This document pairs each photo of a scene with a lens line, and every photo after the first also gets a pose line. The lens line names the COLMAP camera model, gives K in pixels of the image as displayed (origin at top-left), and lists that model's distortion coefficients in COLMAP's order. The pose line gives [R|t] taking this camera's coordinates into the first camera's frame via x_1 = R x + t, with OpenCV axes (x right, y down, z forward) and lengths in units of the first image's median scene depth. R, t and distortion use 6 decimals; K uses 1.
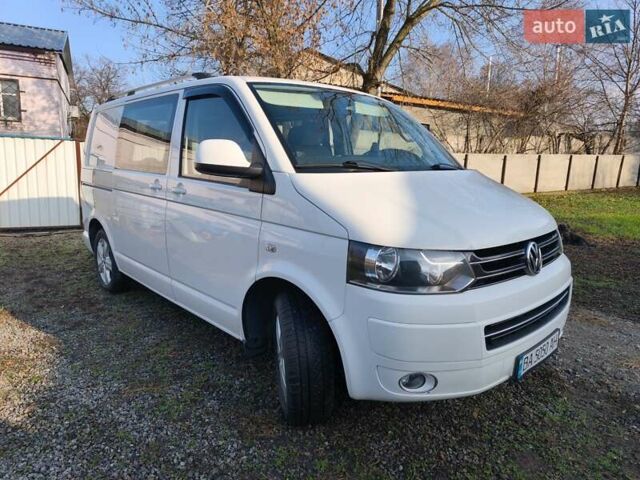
lens RADIAL K [[440.5, 0, 320.0], [0, 440.5, 240.0], [0, 0, 1]] dist [0.010914, 0.001463]
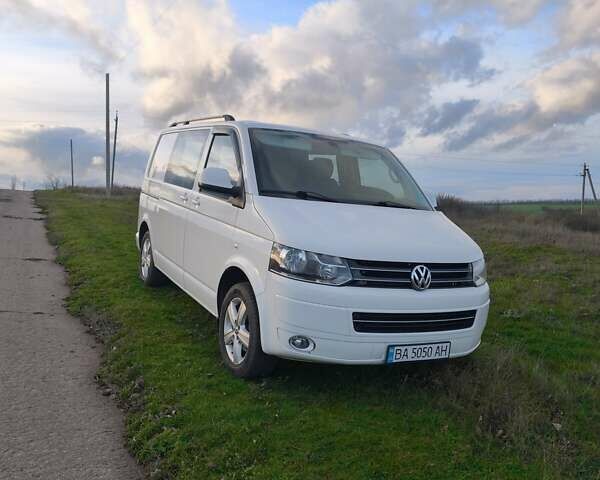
lens RADIAL K [[555.9, 0, 300.0], [0, 555.9, 240.0], [0, 0, 1]] dist [0.074244, -0.158646]
pose [[0.961328, 0.121589, -0.247111, 0.495903], [-0.144632, 0.986463, -0.077278, 0.102612], [0.234370, 0.110029, 0.965901, -0.642285]]
